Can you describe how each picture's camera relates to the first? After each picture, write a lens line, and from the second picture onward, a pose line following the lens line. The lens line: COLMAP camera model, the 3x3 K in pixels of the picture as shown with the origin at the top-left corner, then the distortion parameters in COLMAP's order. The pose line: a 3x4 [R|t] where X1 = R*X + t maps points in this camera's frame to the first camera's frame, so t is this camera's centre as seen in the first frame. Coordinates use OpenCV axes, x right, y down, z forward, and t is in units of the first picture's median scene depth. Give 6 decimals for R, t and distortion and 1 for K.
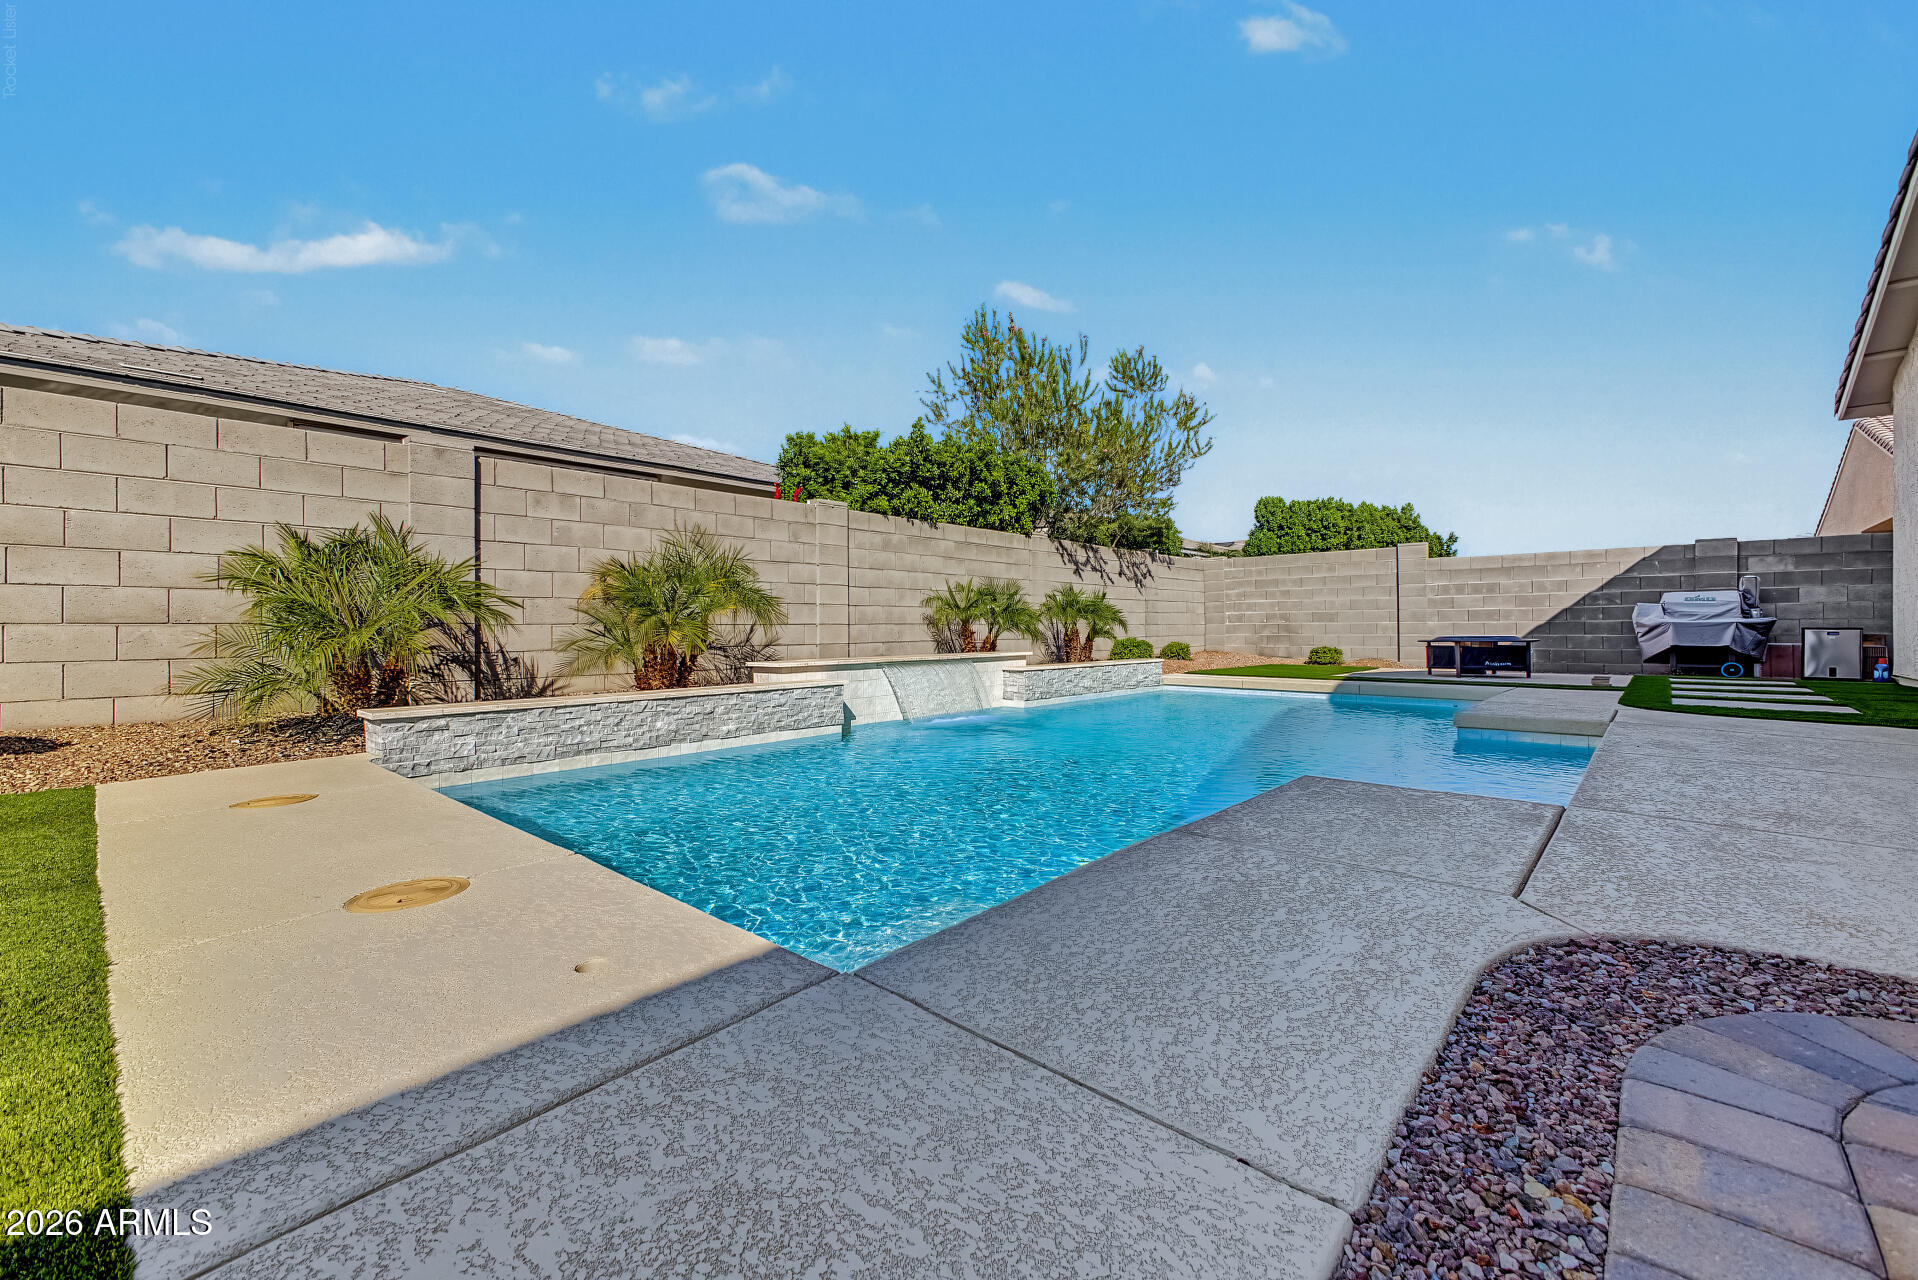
lens RADIAL K [[766.2, 0, 952.8], [0, 766.2, 637.2], [0, 0, 1]] dist [0.014661, -0.000667]
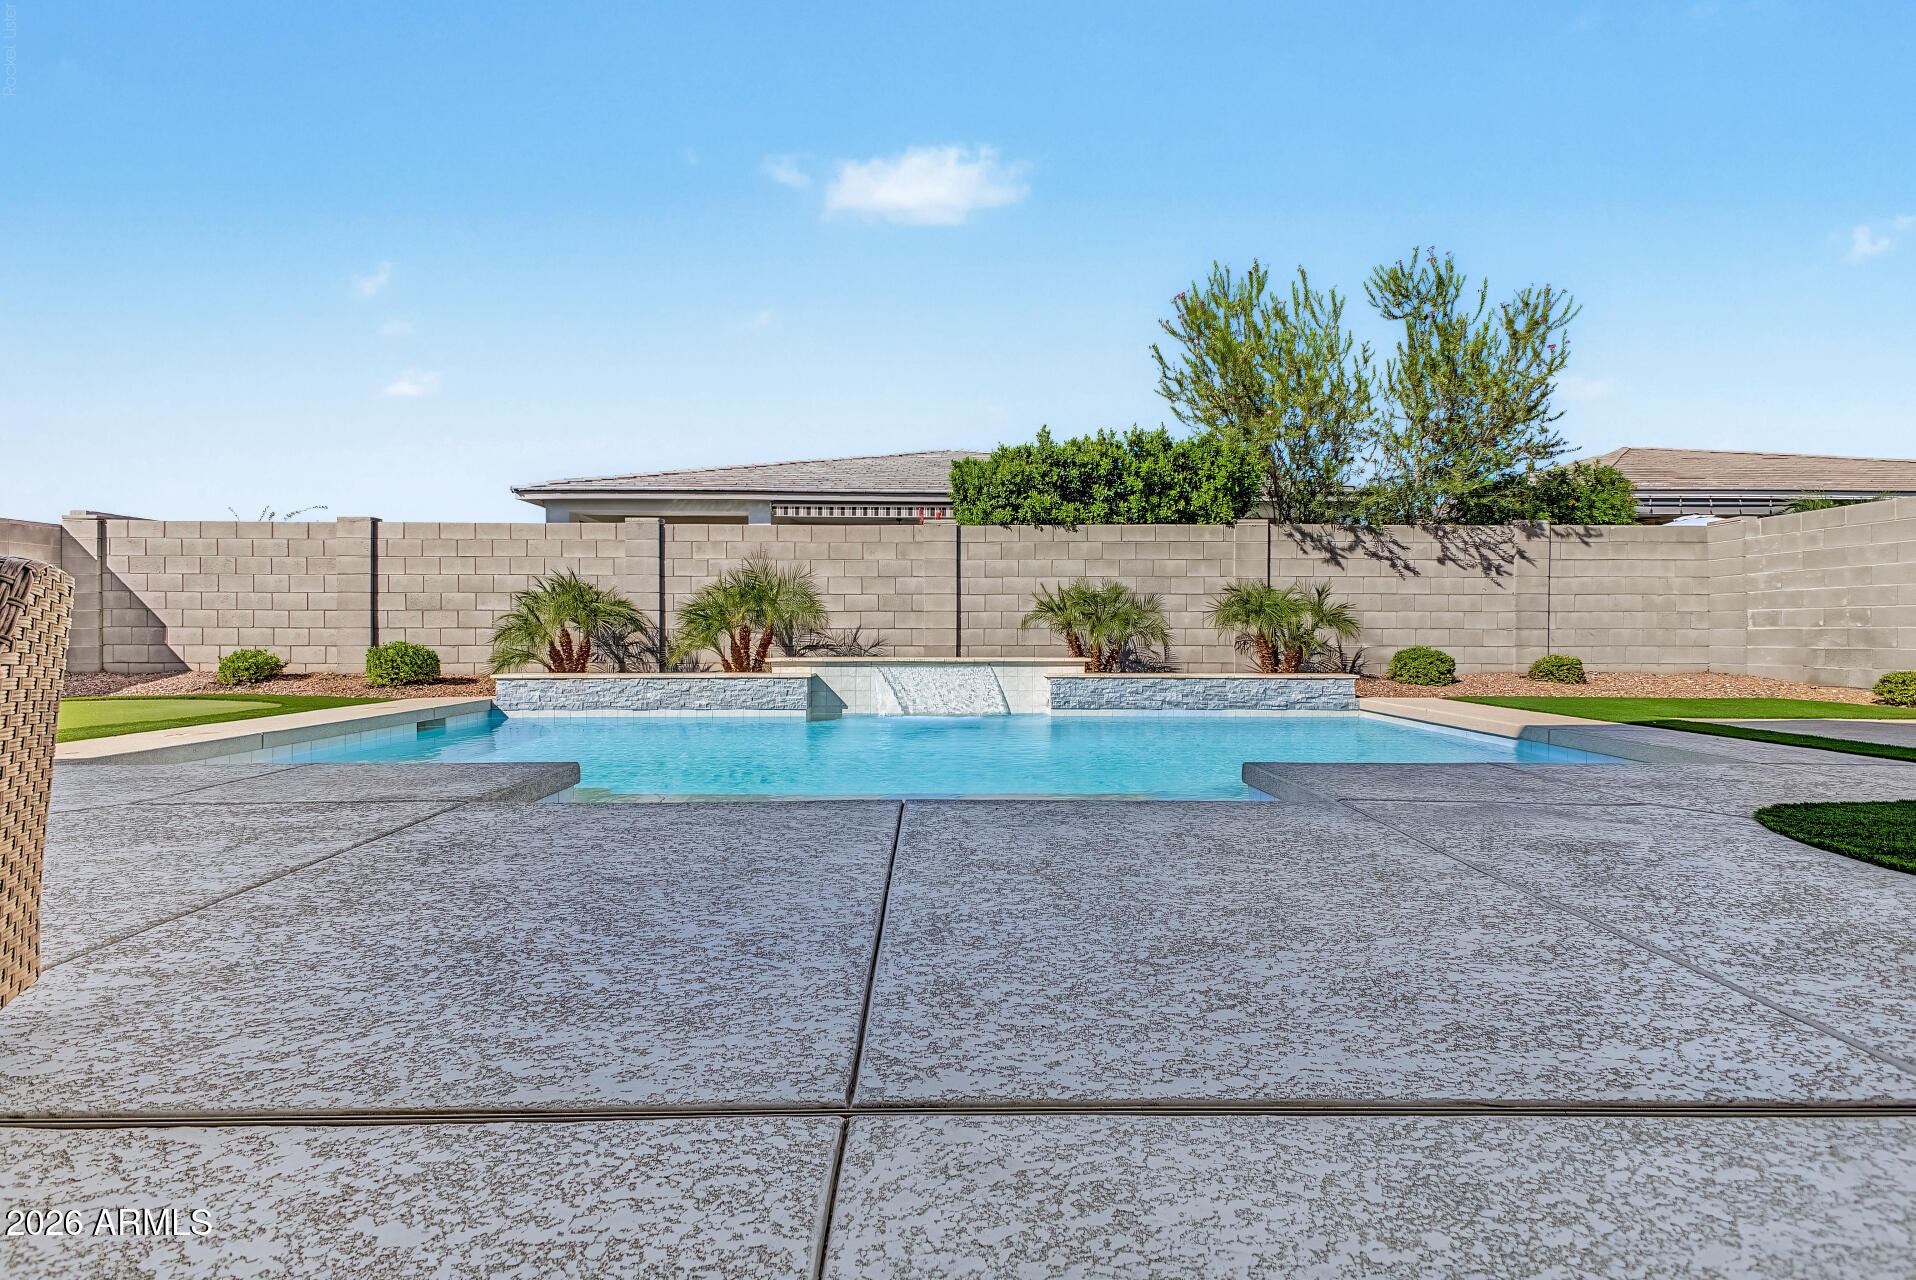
lens RADIAL K [[830.2, 0, 953.0], [0, 830.2, 624.2], [0, 0, 1]] dist [0.018558, 0.000017]
pose [[0.685871, 0.003856, -0.727713, 0.571597], [-0.012299, 0.999905, -0.006294, -0.011939], [0.727619, 0.013267, 0.685853, 0.133360]]
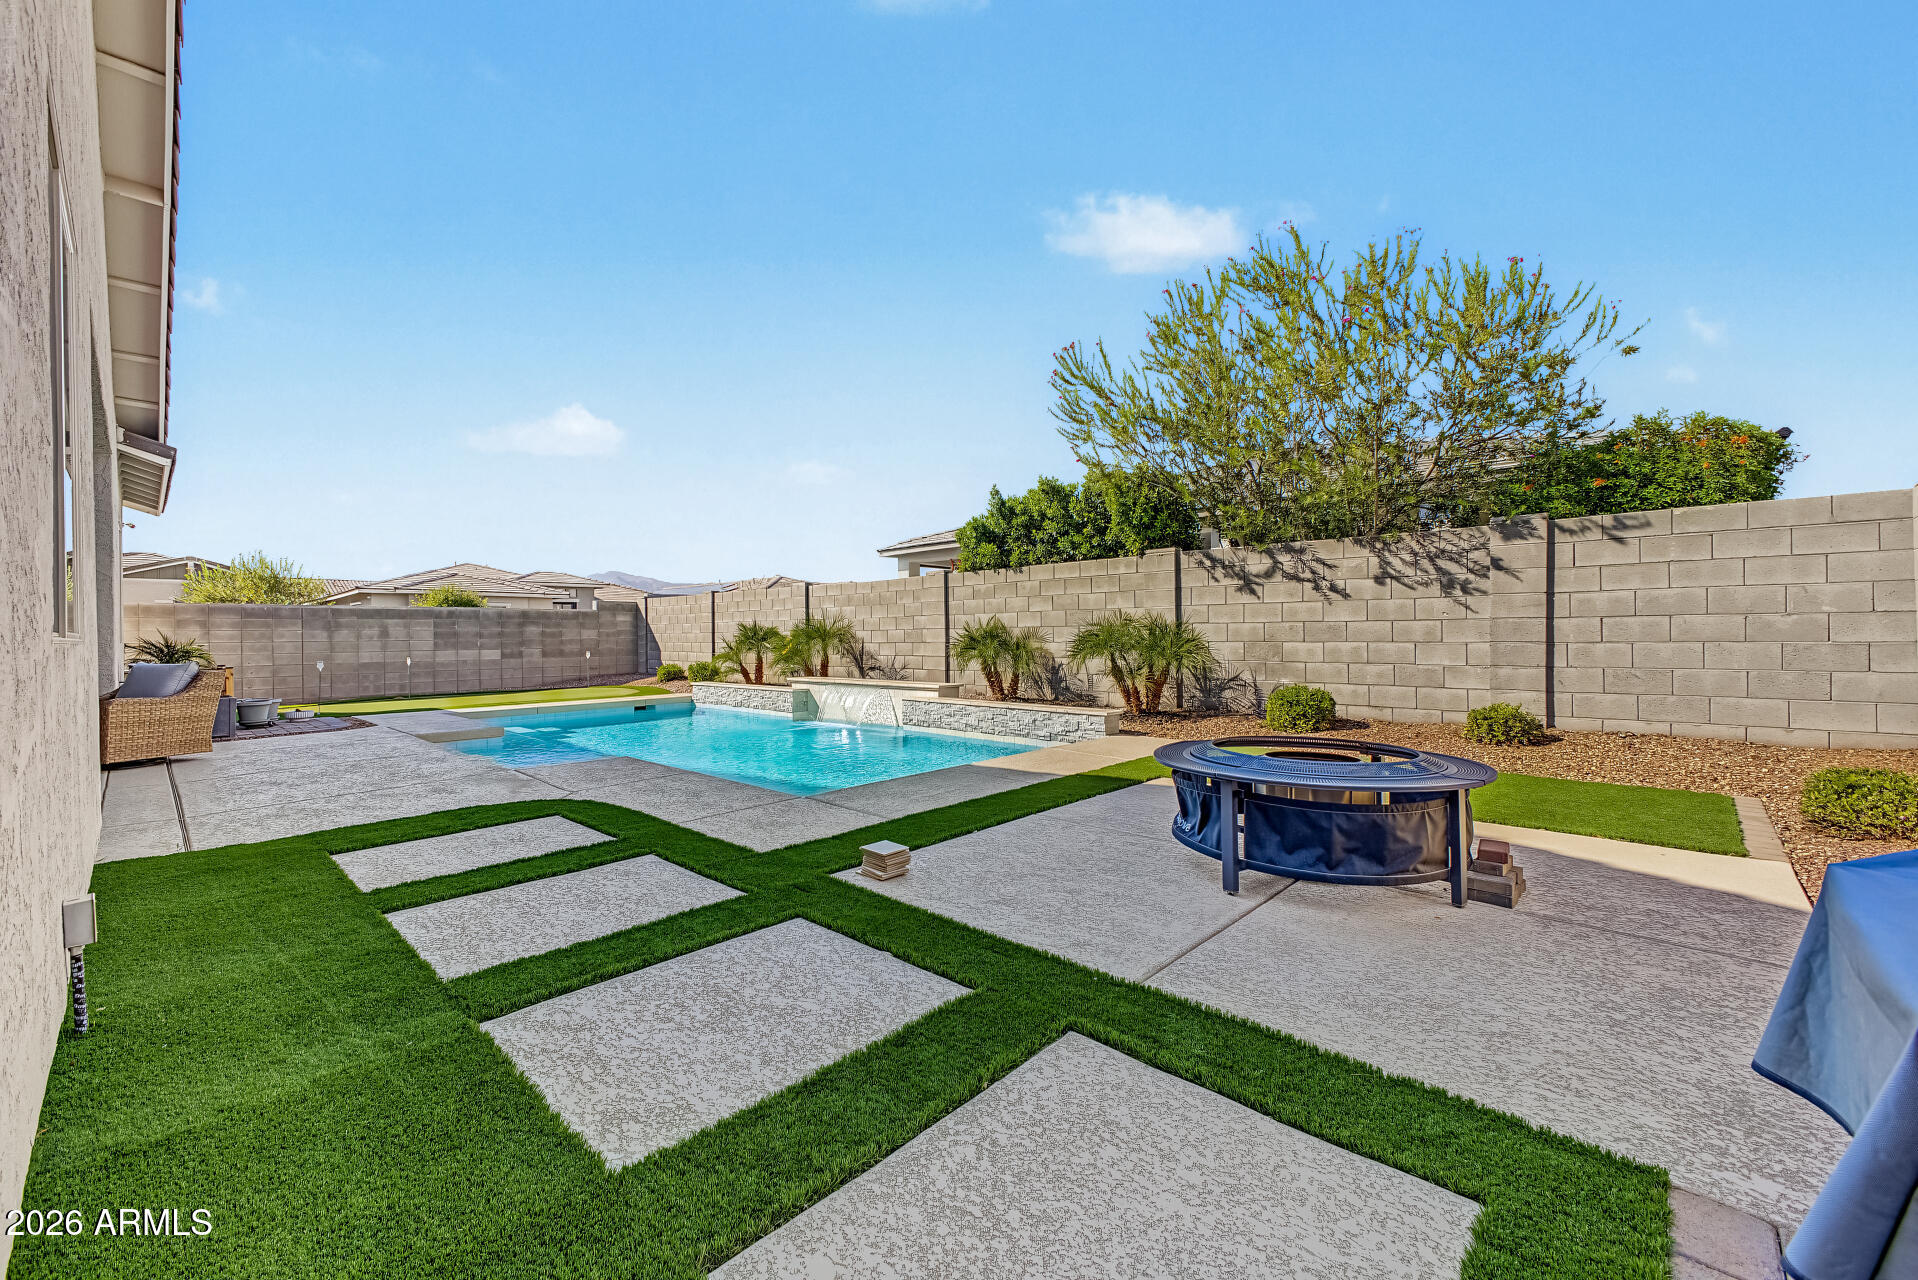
lens RADIAL K [[766.2, 0, 965.7], [0, 766.2, 641.9], [0, 0, 1]] dist [0.014661, -0.000667]
pose [[-0.014354, 0.008429, -0.999861, 0.969158], [-0.006084, 0.999945, 0.008517, -0.043481], [0.999878, 0.006205, -0.014302, 0.823008]]
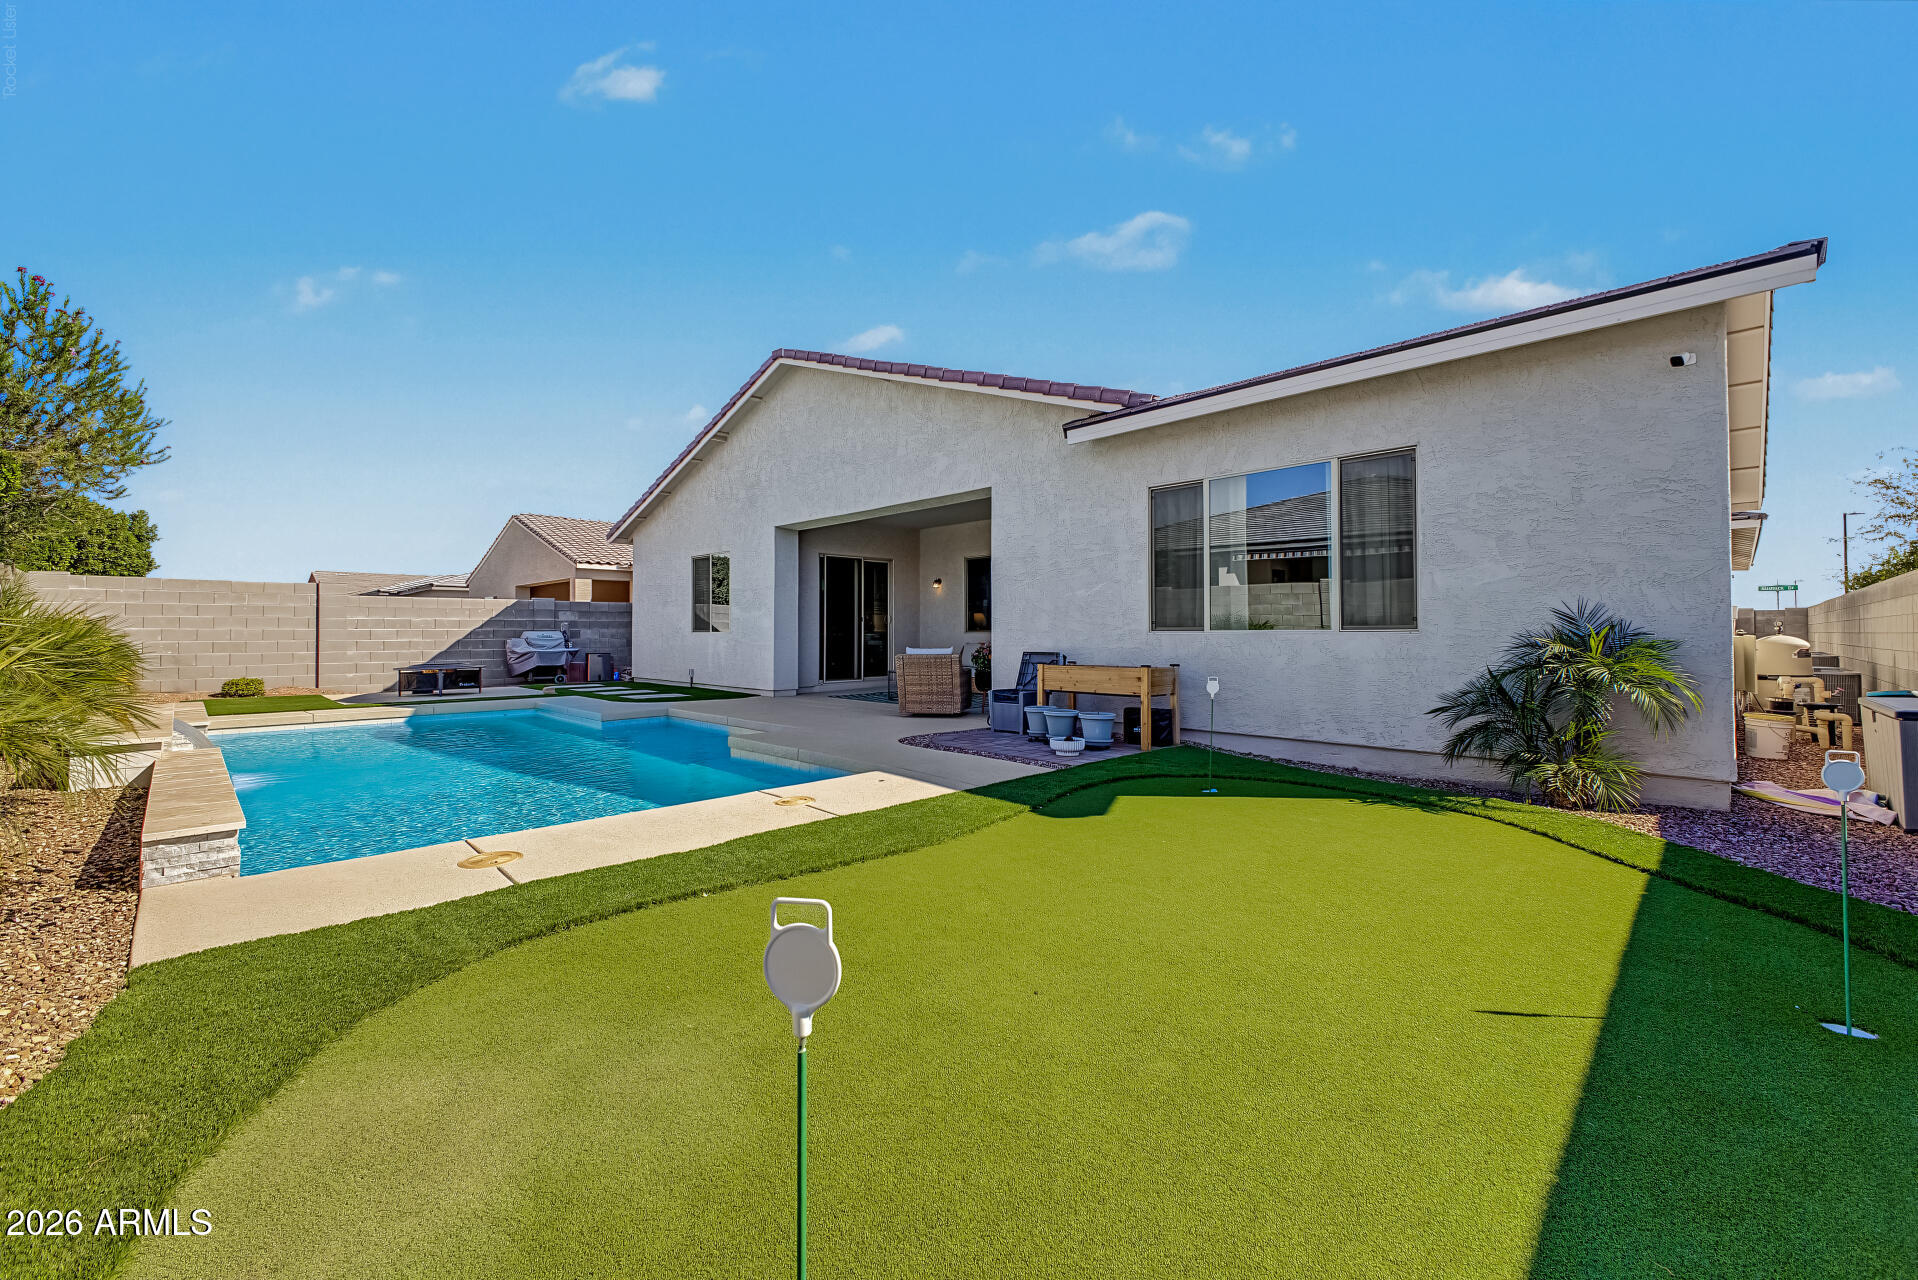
lens RADIAL K [[766.2, 0, 955.1], [0, 766.2, 626.6], [0, 0, 1]] dist [0.014661, -0.000667]
pose [[0.055431, 0.012682, 0.998382, -0.559172], [0.016129, 0.999777, -0.013596, -0.031986], [-0.998332, 0.016857, 0.055214, 0.057125]]
